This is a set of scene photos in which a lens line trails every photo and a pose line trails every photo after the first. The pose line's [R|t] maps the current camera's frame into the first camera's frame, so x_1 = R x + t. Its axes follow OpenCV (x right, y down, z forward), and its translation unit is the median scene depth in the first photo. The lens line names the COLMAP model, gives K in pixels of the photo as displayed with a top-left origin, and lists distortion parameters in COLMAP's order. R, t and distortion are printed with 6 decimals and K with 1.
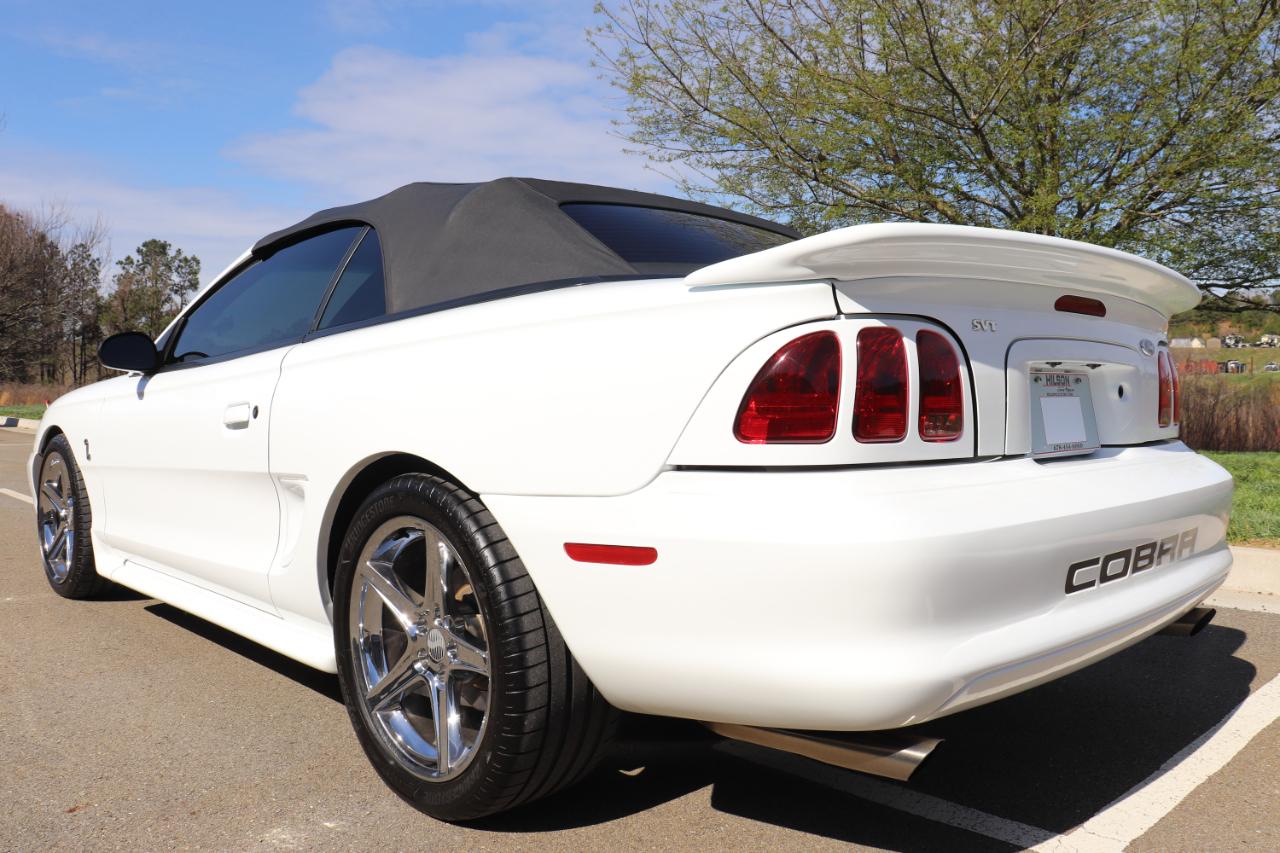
lens RADIAL K [[1049.7, 0, 647.1], [0, 1049.7, 418.9], [0, 0, 1]] dist [-0.175991, 0.158022]
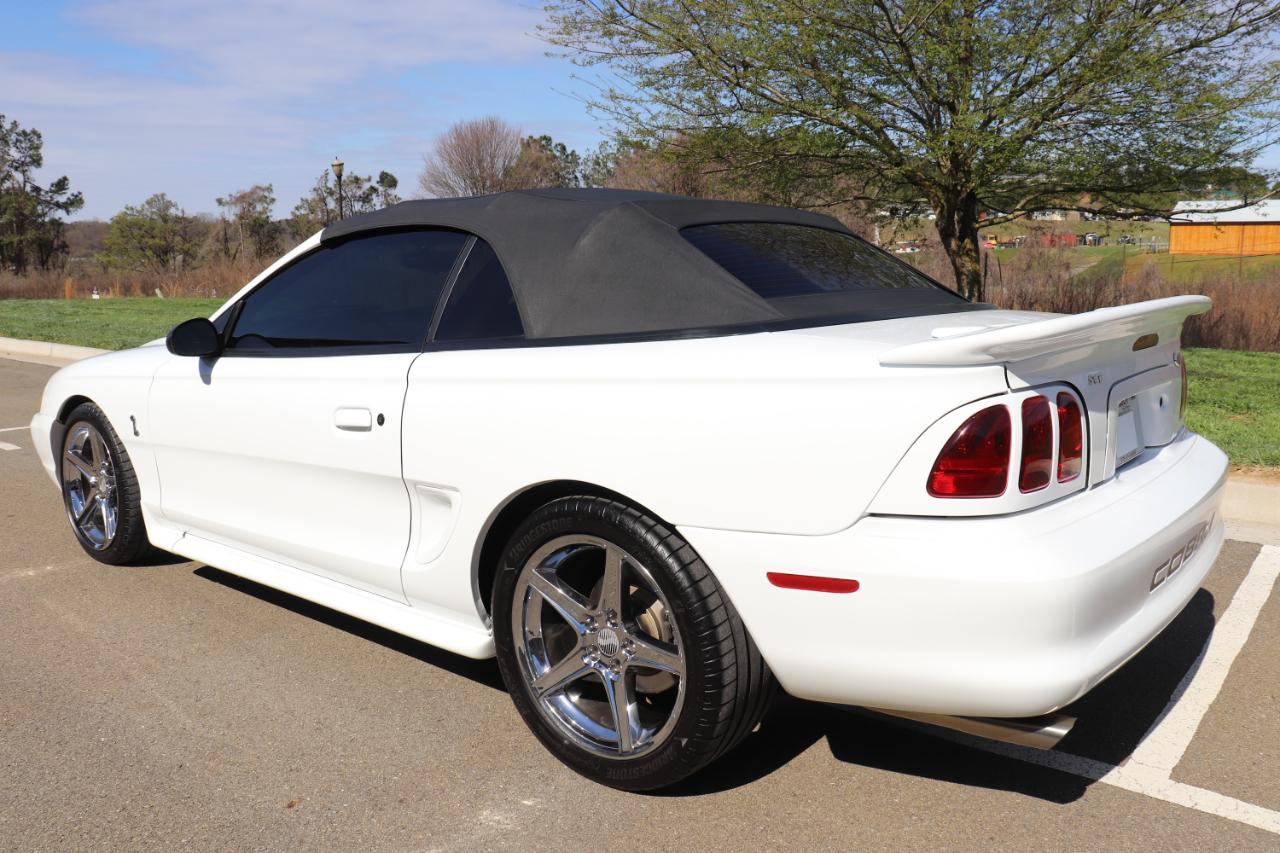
lens RADIAL K [[1049.7, 0, 647.1], [0, 1049.7, 418.9], [0, 0, 1]] dist [-0.175991, 0.158022]
pose [[0.992605, -0.025549, 0.118668, -0.280903], [0.011006, 0.992514, 0.121633, -0.160415], [-0.120887, -0.119427, 0.985456, -0.107381]]
